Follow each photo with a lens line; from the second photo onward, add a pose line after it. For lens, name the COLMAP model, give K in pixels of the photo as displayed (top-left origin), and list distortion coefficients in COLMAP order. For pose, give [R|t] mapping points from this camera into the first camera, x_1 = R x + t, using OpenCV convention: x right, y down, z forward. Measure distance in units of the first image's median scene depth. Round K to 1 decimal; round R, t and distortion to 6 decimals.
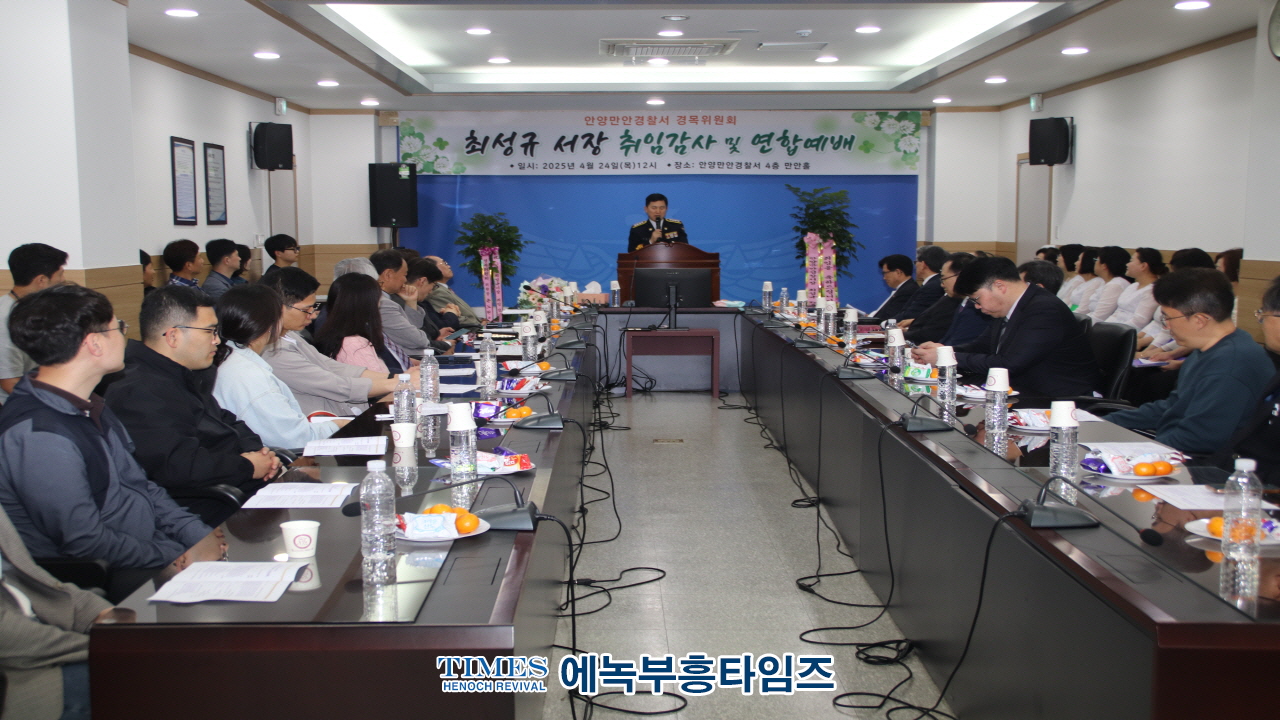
lens RADIAL K [[1706.2, 0, 641.5], [0, 1706.2, 364.1], [0, 0, 1]] dist [0.041262, 0.000000]
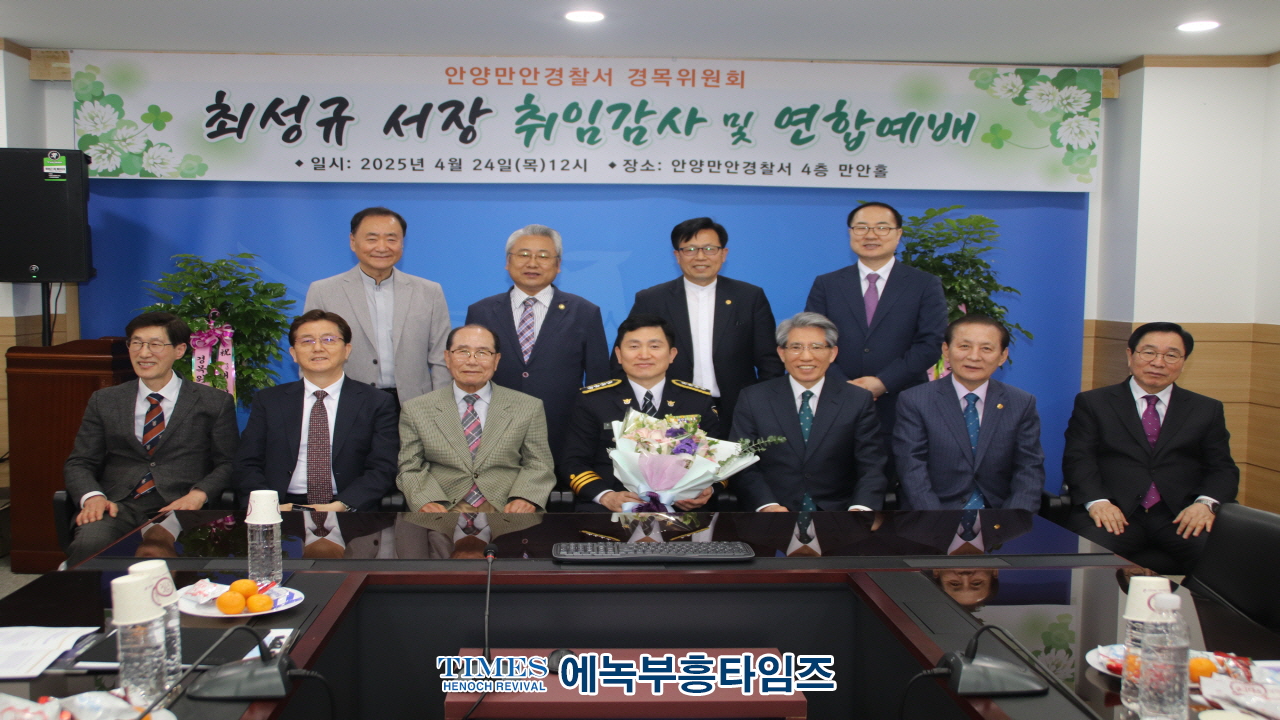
lens RADIAL K [[1584.7, 0, 640.3], [0, 1584.7, 359.1], [0, 0, 1]] dist [-0.025276, 0.000000]
pose [[0.999274, 0.008511, 0.037122, 0.007508], [-0.007296, 0.999437, -0.032755, -0.044009], [-0.037380, 0.032461, 0.998774, 0.533874]]
